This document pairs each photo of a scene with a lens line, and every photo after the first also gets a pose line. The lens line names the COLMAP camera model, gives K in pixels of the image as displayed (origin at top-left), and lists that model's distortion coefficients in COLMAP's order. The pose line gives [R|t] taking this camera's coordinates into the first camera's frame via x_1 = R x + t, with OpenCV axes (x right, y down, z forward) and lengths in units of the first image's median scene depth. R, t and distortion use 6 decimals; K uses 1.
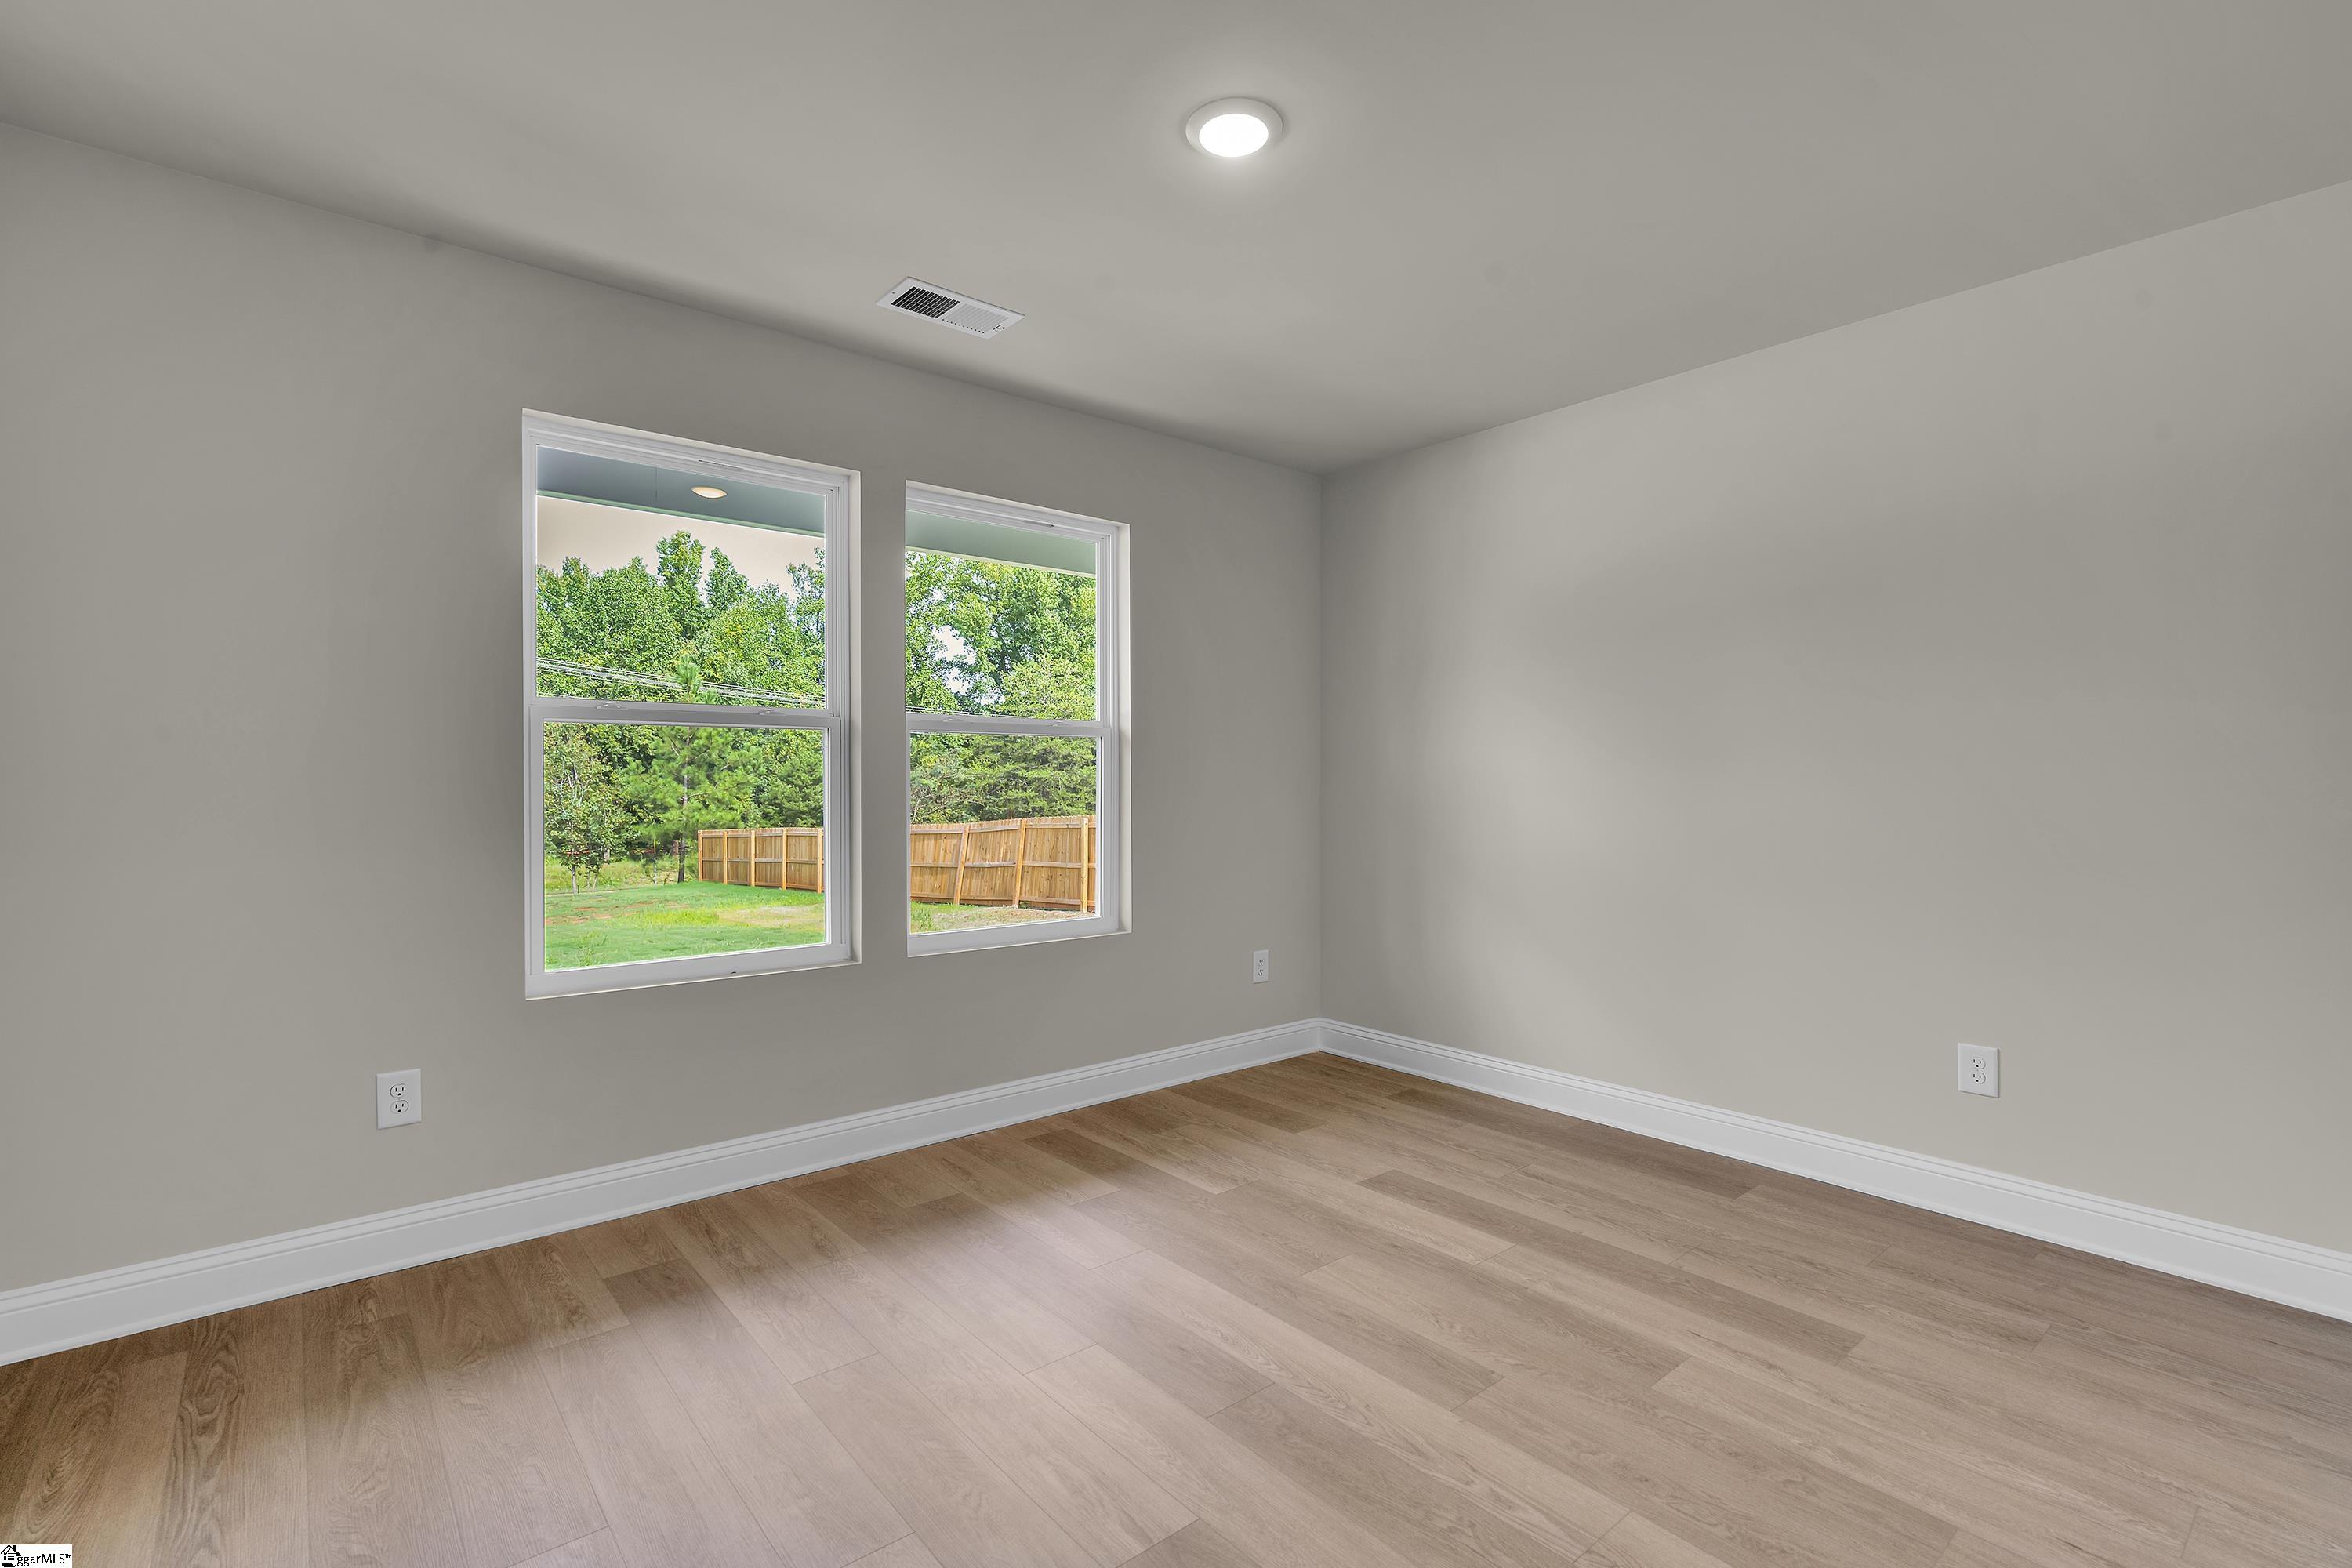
lens RADIAL K [[1064.8, 0, 1172.7], [0, 1064.8, 778.6], [0, 0, 1]] dist [-0.008247, 0.001380]
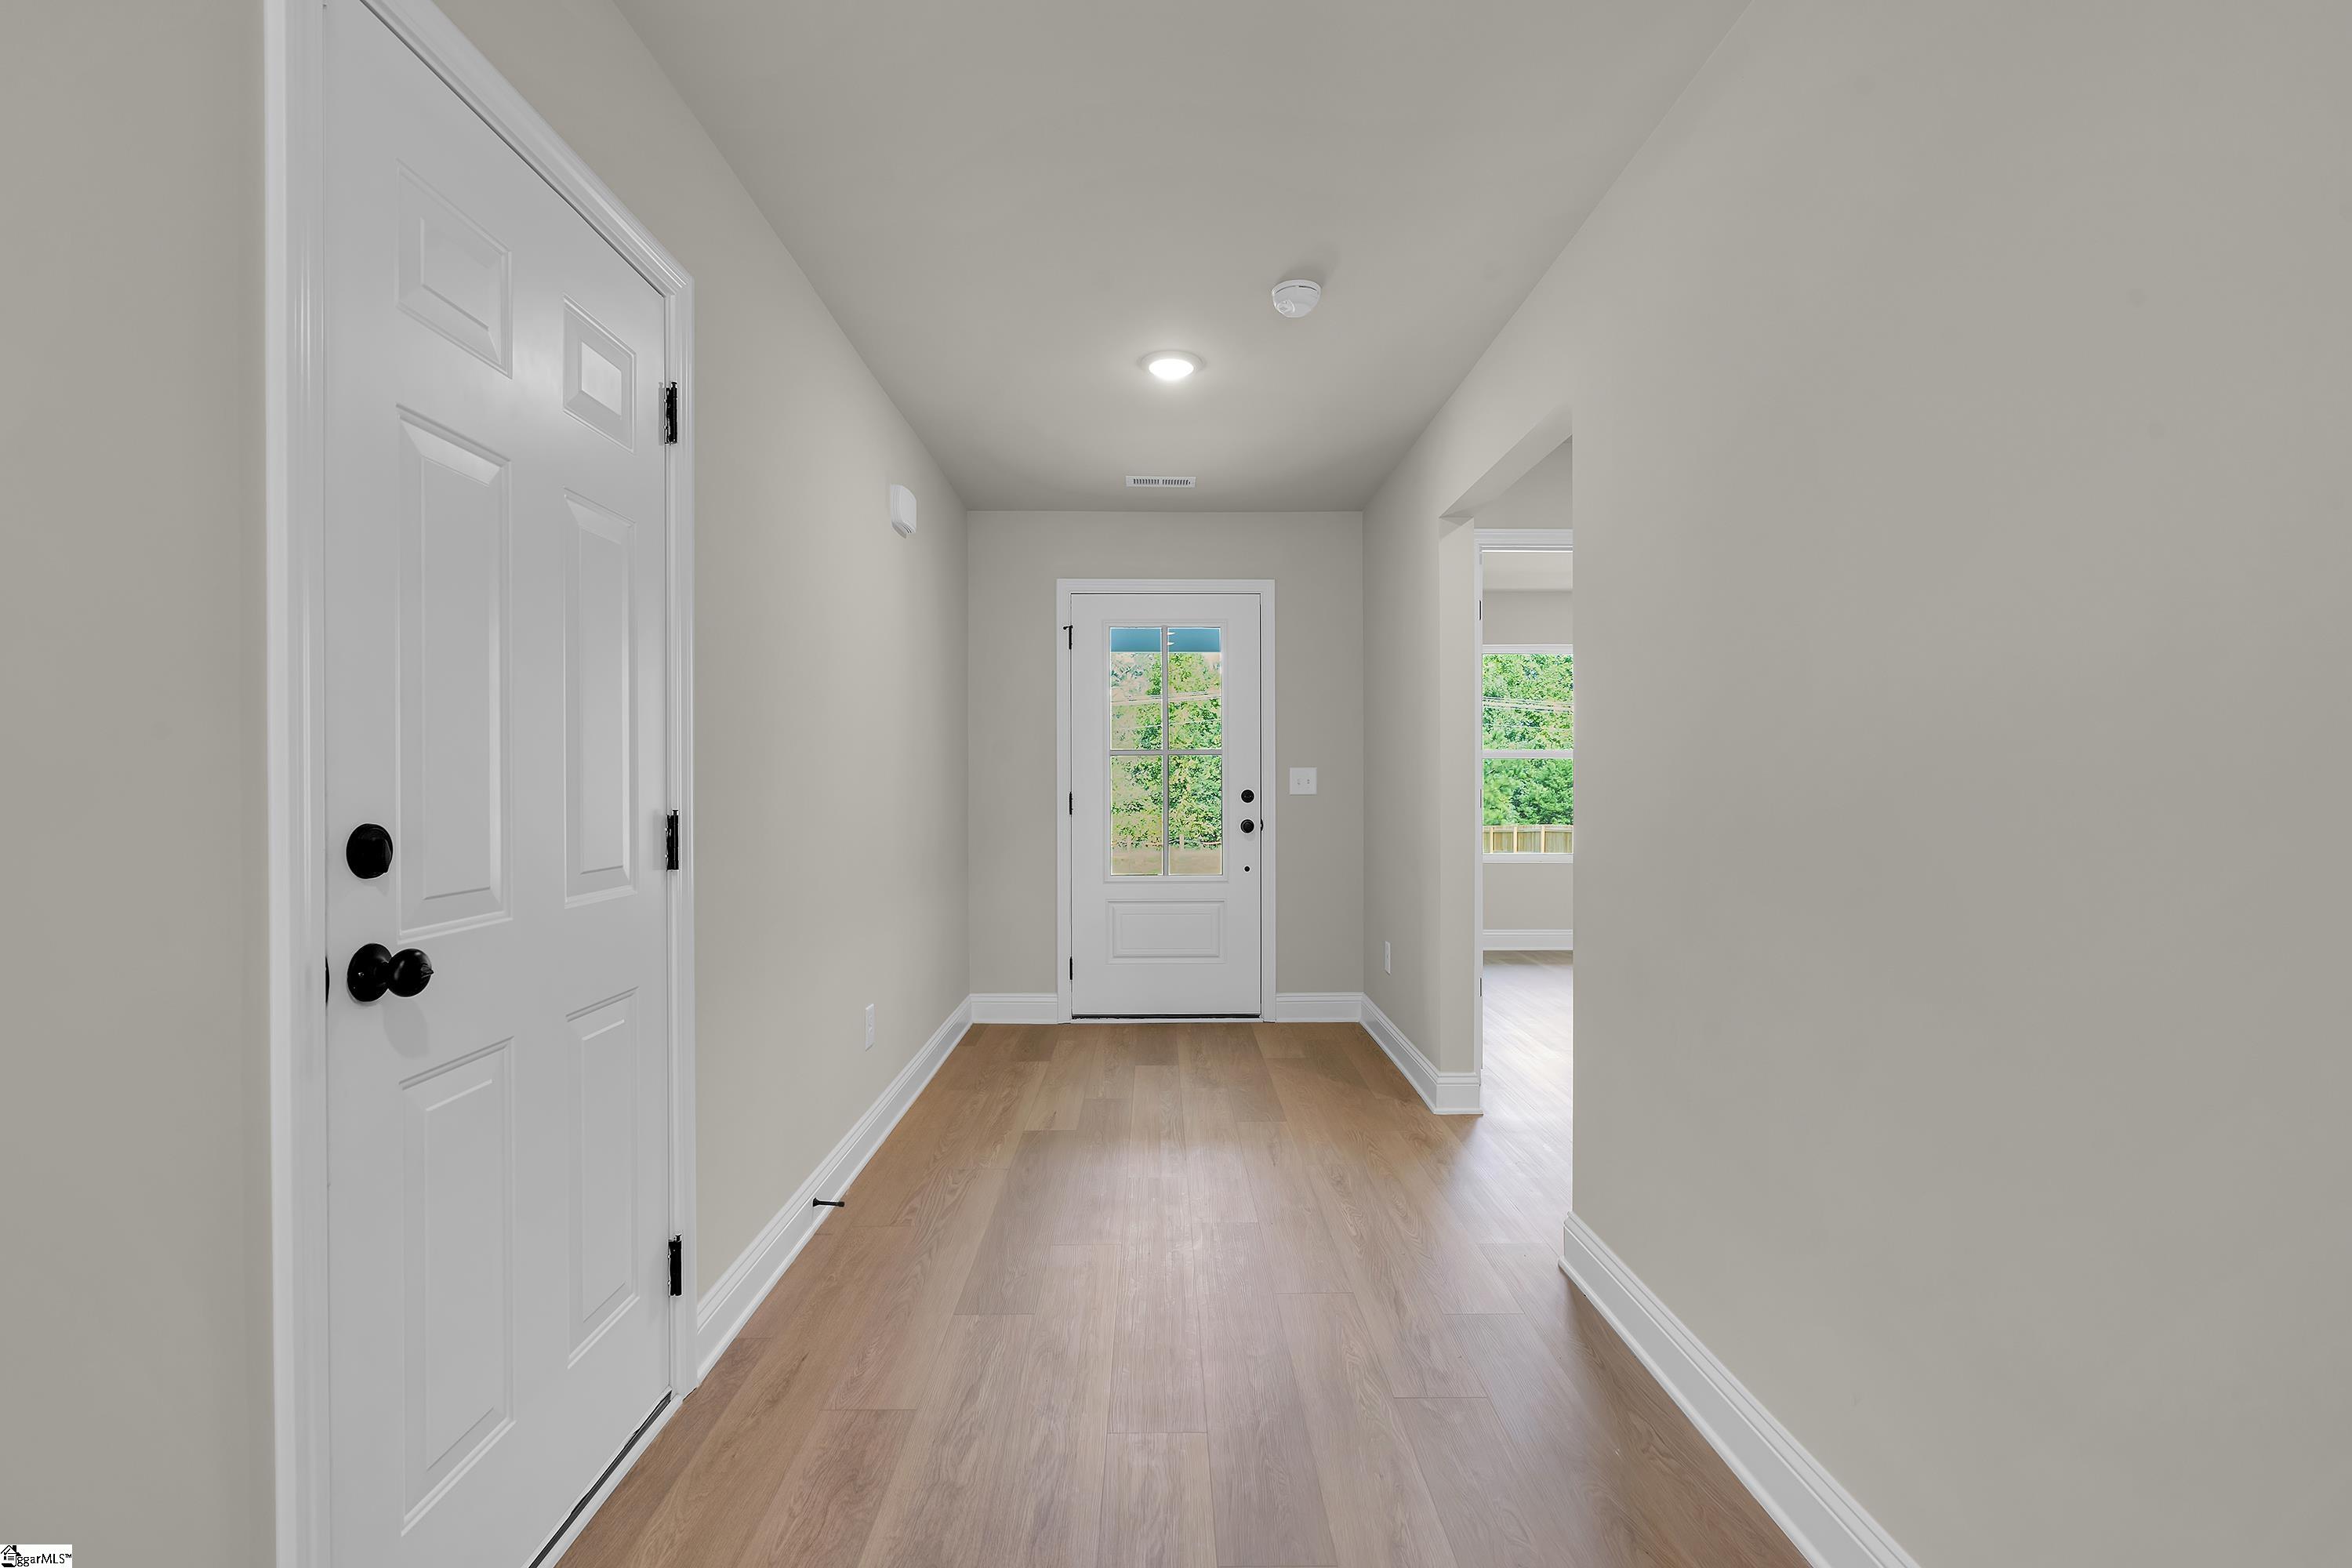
lens RADIAL K [[1064.8, 0, 1172.7], [0, 1064.8, 778.6], [0, 0, 1]] dist [-0.008247, 0.001380]
pose [[0.777912, 0.002142, -0.628369, 0.032169], [-0.004335, 0.999989, -0.001959, 0.000513], [0.628358, 0.004248, 0.777913, -0.102738]]
